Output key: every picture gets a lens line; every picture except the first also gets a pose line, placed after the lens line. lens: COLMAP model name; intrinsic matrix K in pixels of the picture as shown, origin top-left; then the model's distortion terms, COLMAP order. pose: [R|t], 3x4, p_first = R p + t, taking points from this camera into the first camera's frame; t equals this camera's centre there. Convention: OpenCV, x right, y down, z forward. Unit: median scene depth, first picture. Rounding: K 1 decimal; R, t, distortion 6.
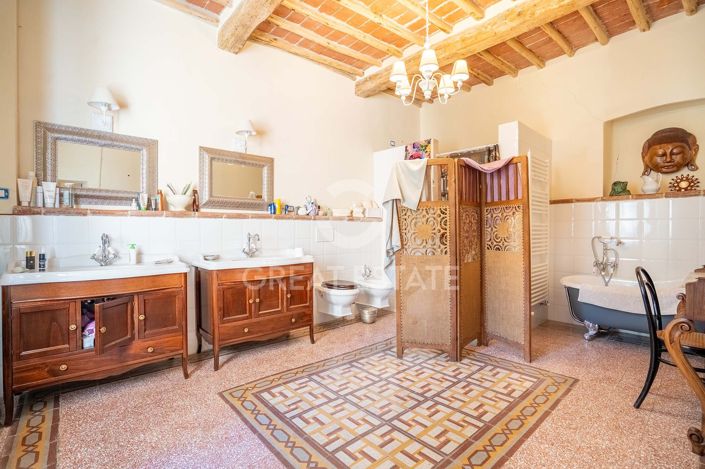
lens RADIAL K [[325.4, 0, 352.0], [0, 325.4, 230.3], [0, 0, 1]] dist [-0.037182, 0.002942]
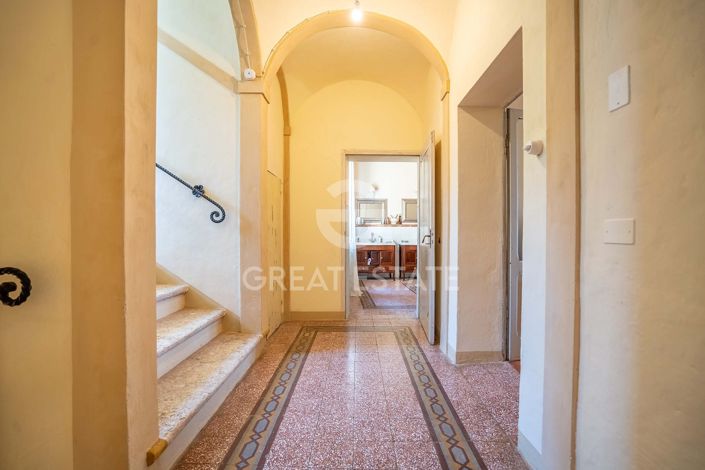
lens RADIAL K [[325.4, 0, 352.7], [0, 325.4, 235.3], [0, 0, 1]] dist [-0.037182, 0.002942]
pose [[0.761981, 0.000542, -0.647599, 1.024926], [0.005536, 0.999958, 0.007350, 0.012790], [0.647576, -0.009185, 0.761946, -1.393622]]
